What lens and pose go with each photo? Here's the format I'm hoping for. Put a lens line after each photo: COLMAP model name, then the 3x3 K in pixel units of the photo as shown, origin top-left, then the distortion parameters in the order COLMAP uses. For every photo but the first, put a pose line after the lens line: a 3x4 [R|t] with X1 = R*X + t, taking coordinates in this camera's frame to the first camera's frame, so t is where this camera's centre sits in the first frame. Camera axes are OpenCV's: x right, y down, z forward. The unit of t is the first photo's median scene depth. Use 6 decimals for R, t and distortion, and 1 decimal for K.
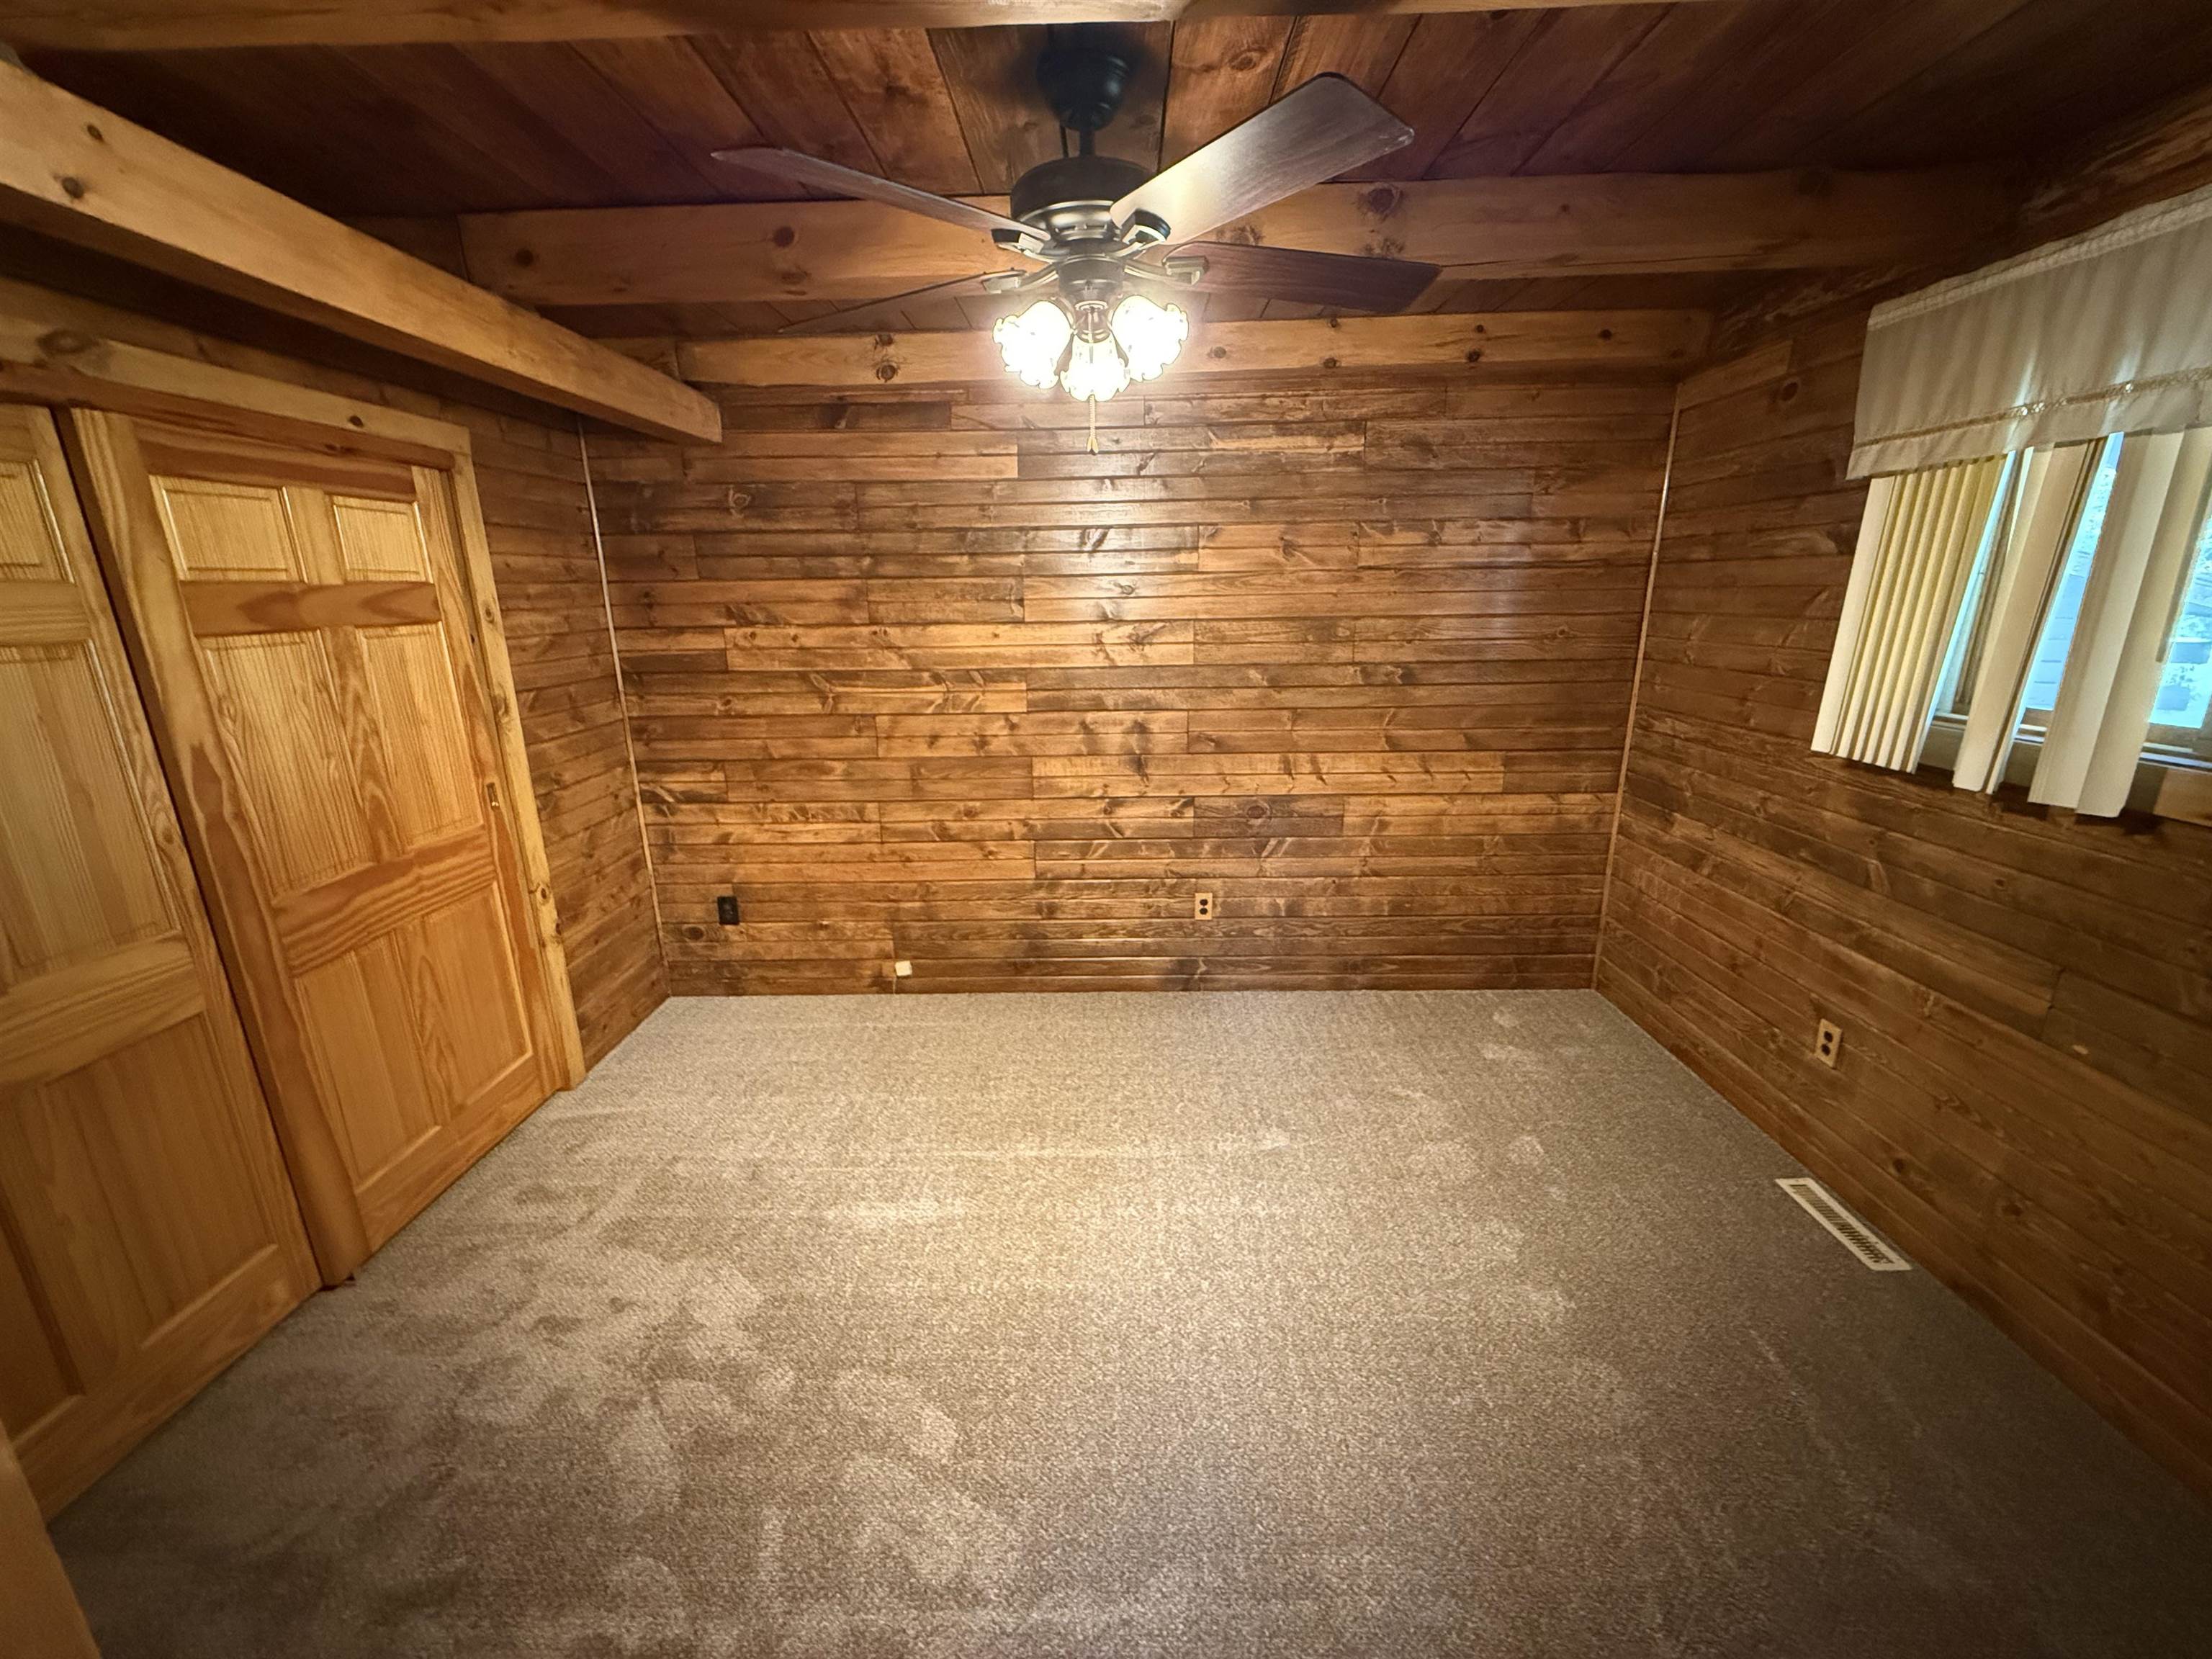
lens RADIAL K [[888.7, 0, 1102.4], [0, 888.7, 837.4], [0, 0, 1]] dist [-0.001164, -0.000703]
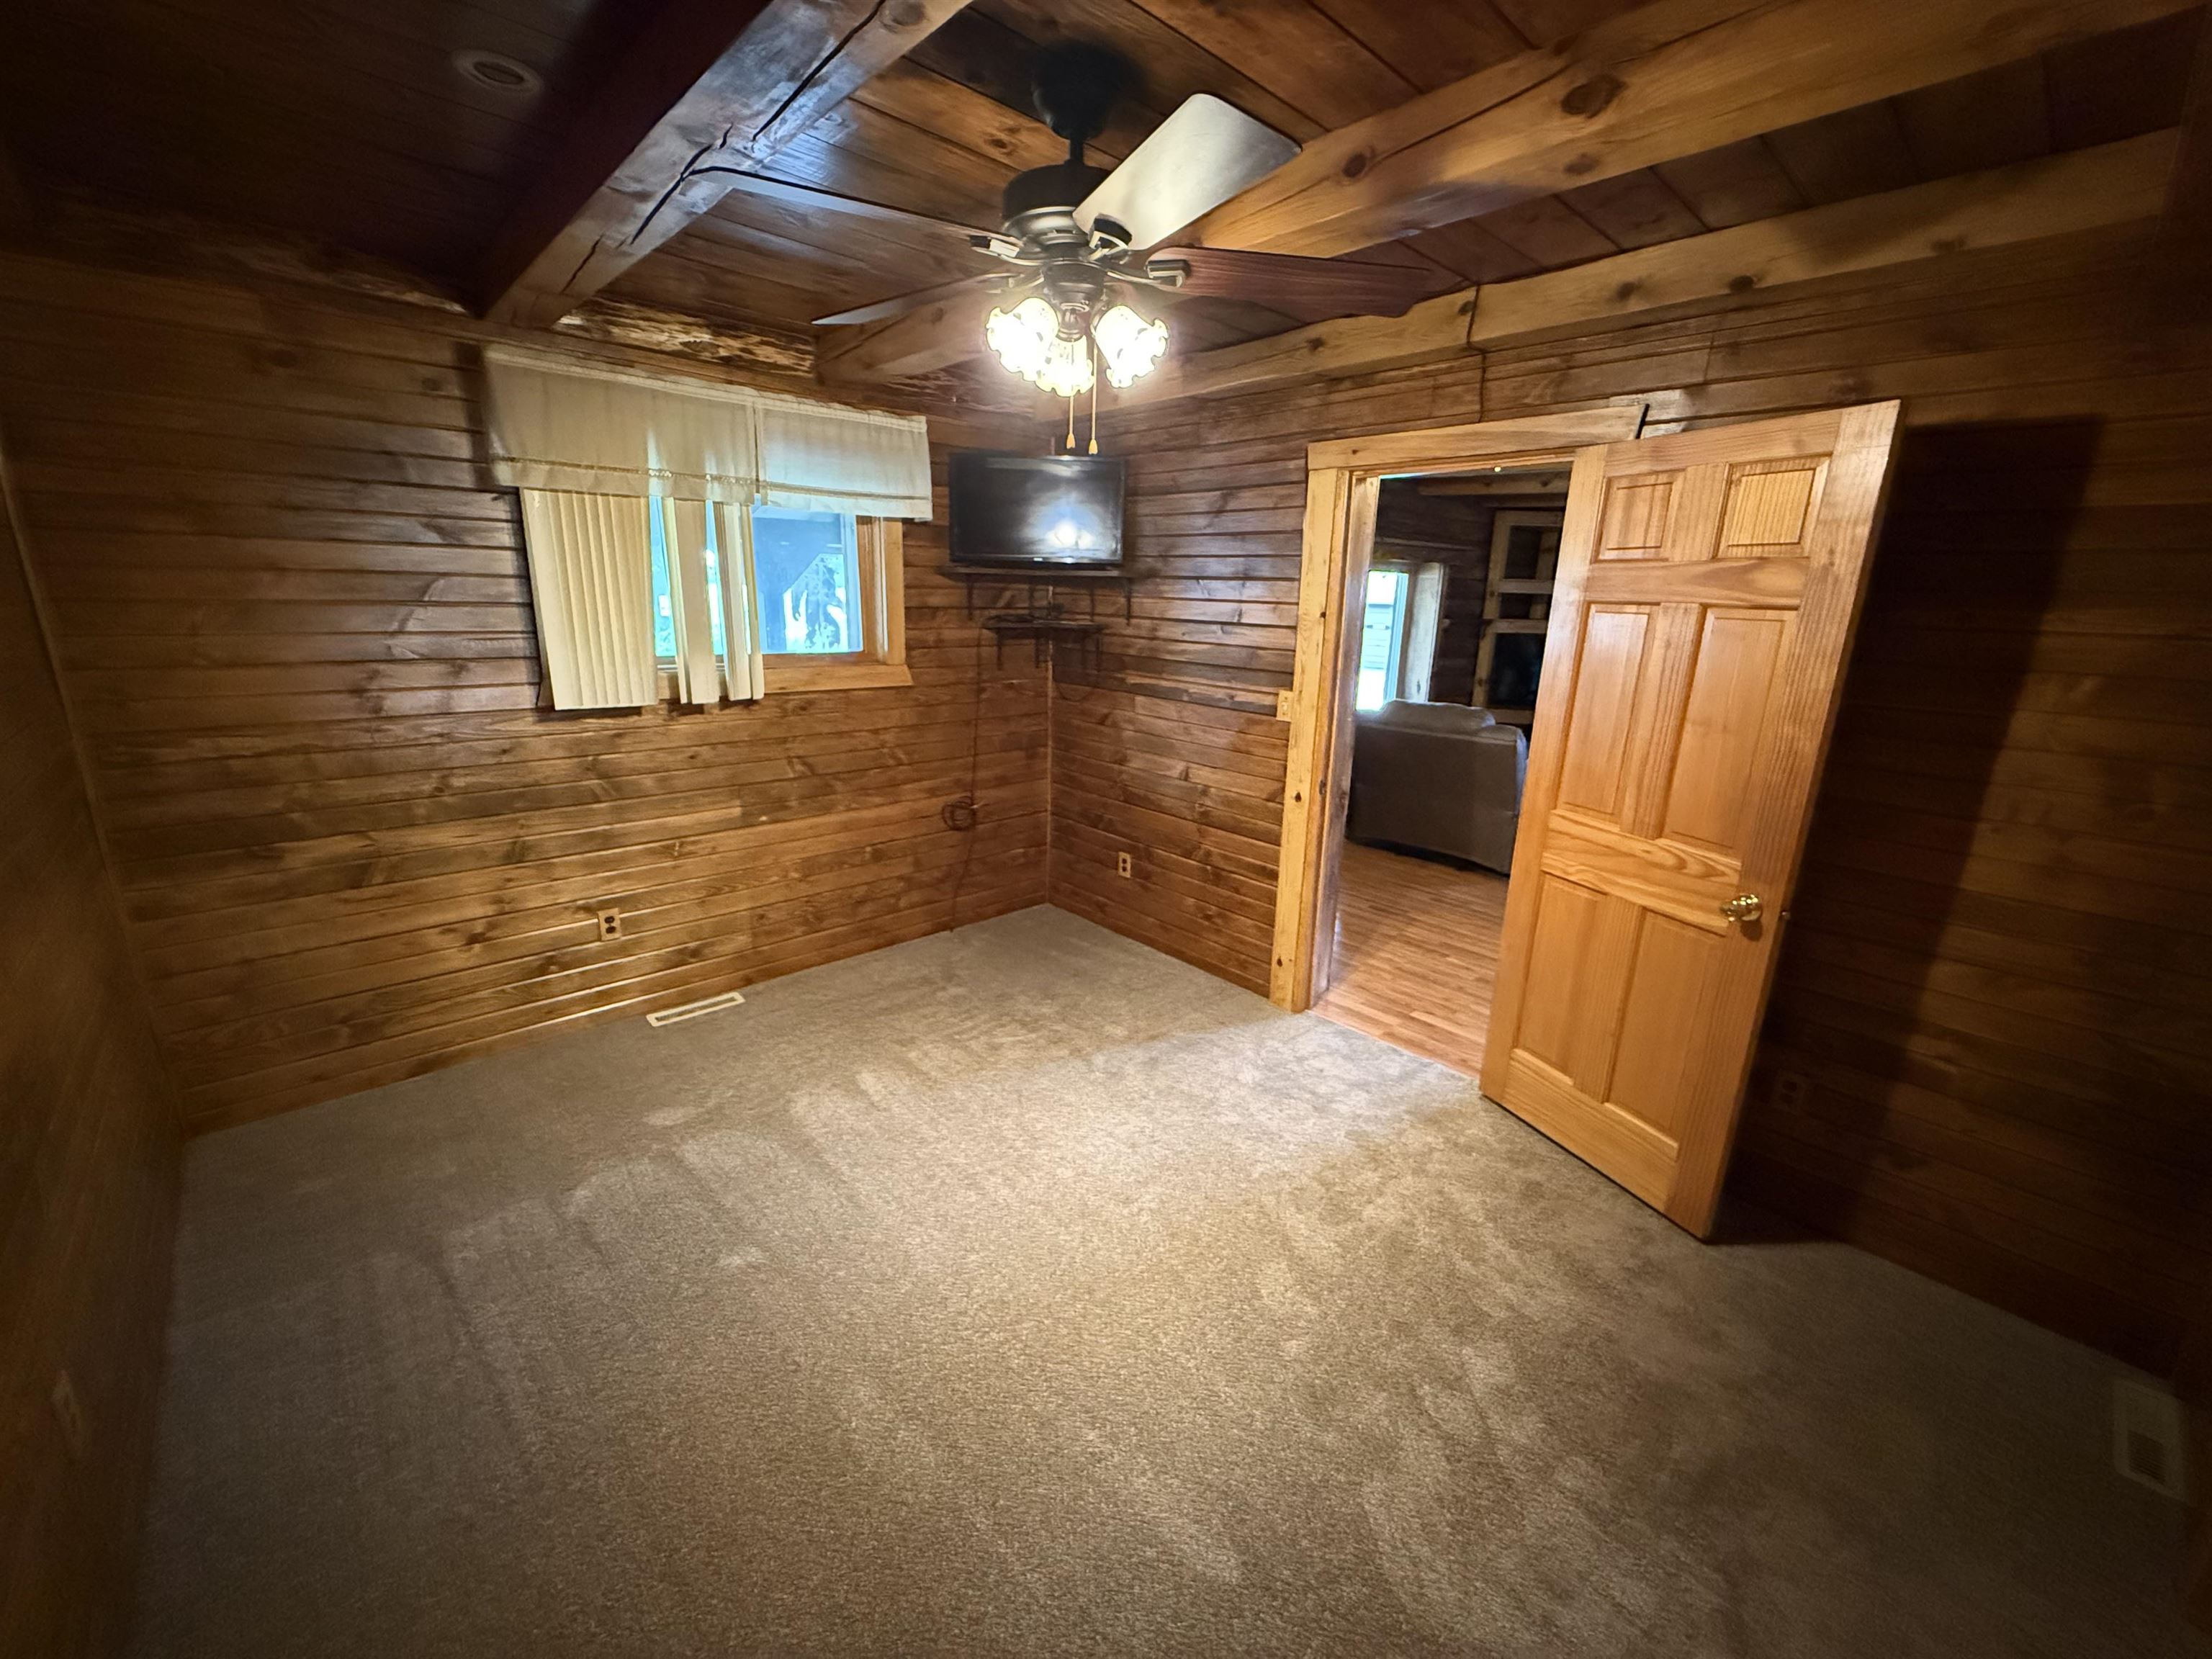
lens RADIAL K [[888.7, 0, 1102.4], [0, 888.7, 837.4], [0, 0, 1]] dist [-0.001164, -0.000703]
pose [[-0.699177, -0.191715, 0.688765, -0.576022], [0.177781, 0.886496, 0.427222, -0.315417], [-0.692492, 0.421153, -0.585735, 1.207063]]
